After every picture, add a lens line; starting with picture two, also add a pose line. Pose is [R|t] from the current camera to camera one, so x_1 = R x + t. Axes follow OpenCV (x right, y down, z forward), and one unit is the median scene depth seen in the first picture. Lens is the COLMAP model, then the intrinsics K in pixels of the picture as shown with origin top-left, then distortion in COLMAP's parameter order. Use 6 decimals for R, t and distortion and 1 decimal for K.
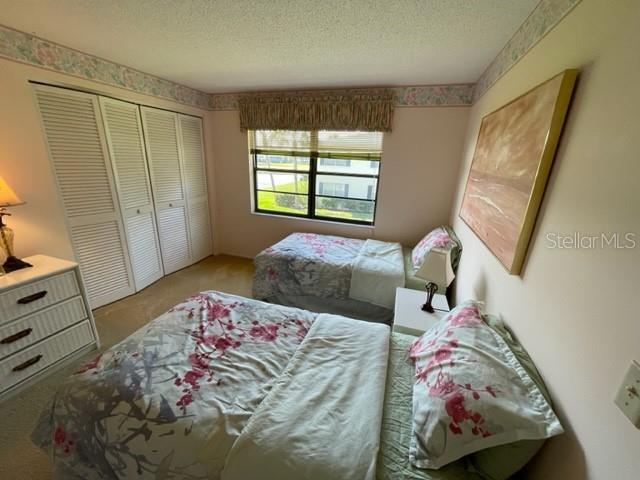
lens RADIAL K [[256.2, 0, 320.0], [0, 256.2, 240.0], [0, 0, 1]] dist [-0.002901, -0.000478]
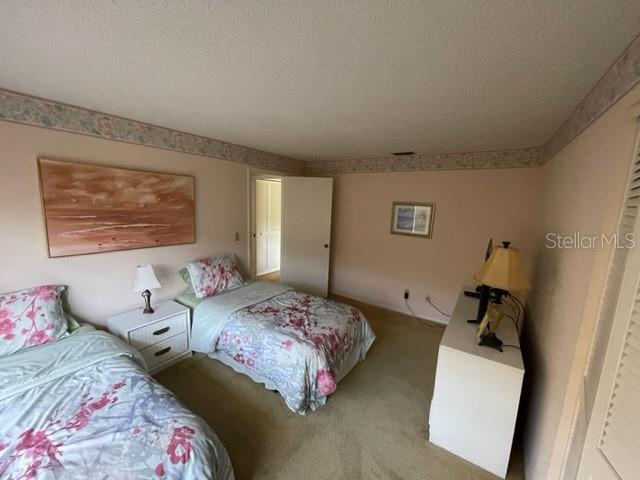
lens RADIAL K [[256.2, 0, 320.0], [0, 256.2, 240.0], [0, 0, 1]] dist [-0.002901, -0.000478]
pose [[-0.961171, -0.113512, 0.251528, -0.840442], [0.009665, 0.897073, 0.441776, -0.747128], [-0.275786, 0.427054, -0.861143, 2.034979]]
